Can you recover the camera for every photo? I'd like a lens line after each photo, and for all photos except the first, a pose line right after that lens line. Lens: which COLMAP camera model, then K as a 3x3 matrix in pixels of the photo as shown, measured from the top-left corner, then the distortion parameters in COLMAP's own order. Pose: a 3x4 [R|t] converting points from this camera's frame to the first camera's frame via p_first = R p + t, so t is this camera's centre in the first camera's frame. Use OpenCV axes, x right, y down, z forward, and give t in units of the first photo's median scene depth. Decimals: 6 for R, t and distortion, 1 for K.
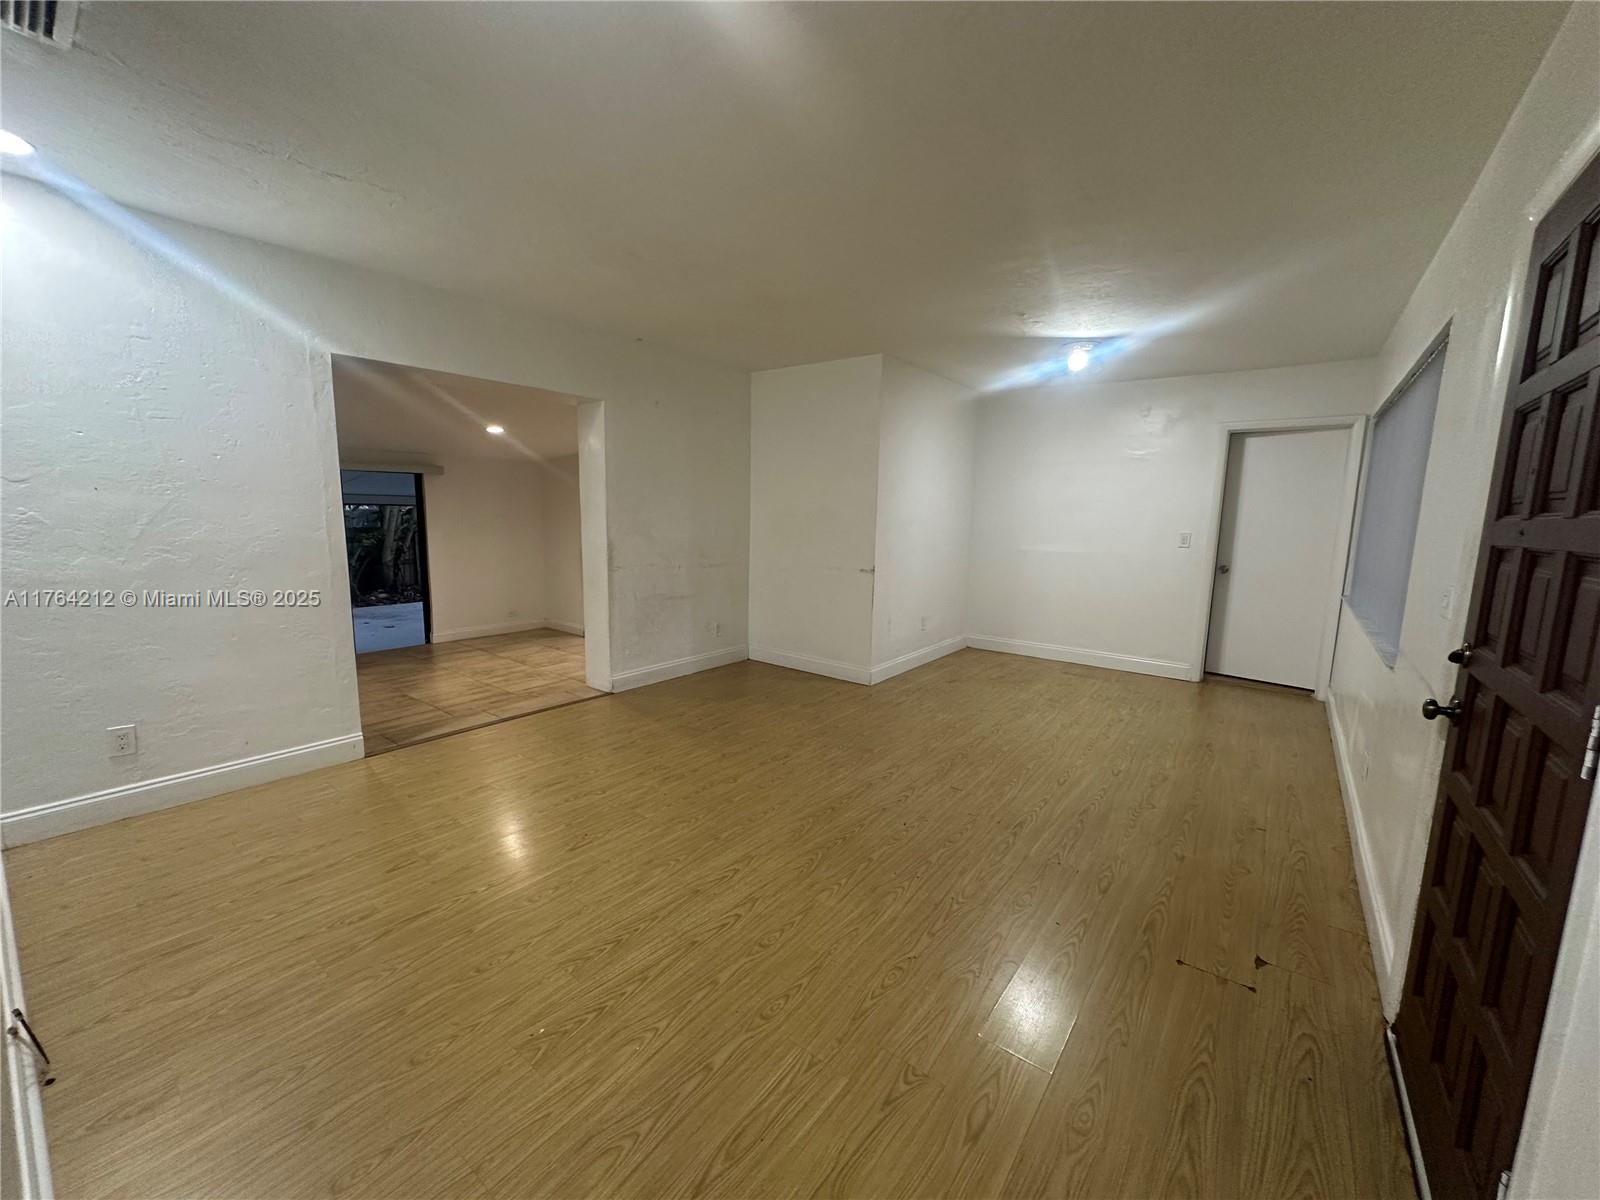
lens RADIAL K [[636.0, 0, 801.5], [0, 636.0, 600.6], [0, 0, 1]] dist [0.002257, 0.000179]
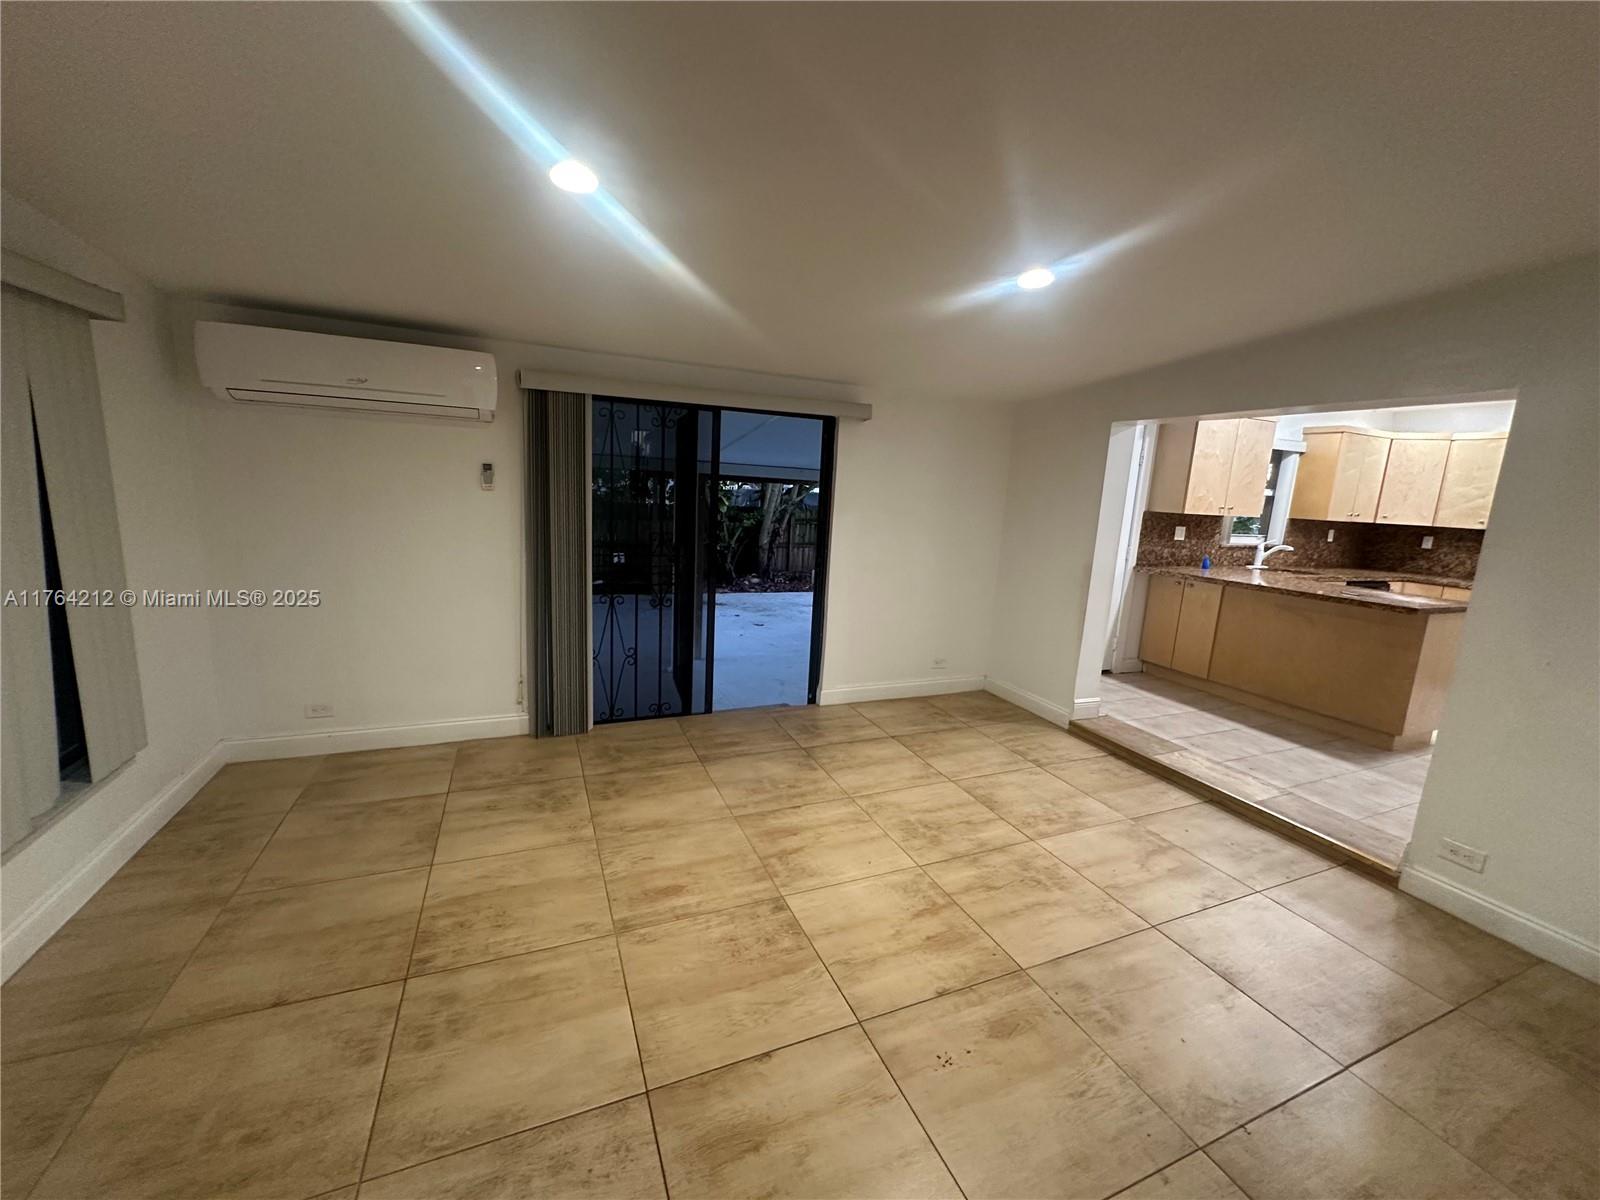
lens RADIAL K [[636.0, 0, 800.5], [0, 636.0, 600.3], [0, 0, 1]] dist [0.002257, 0.000179]
pose [[0.868644, 0.112862, -0.482410, -0.317757], [-0.105880, 0.993501, 0.041784, -0.053783], [0.483991, 0.014782, 0.874948, 0.467420]]
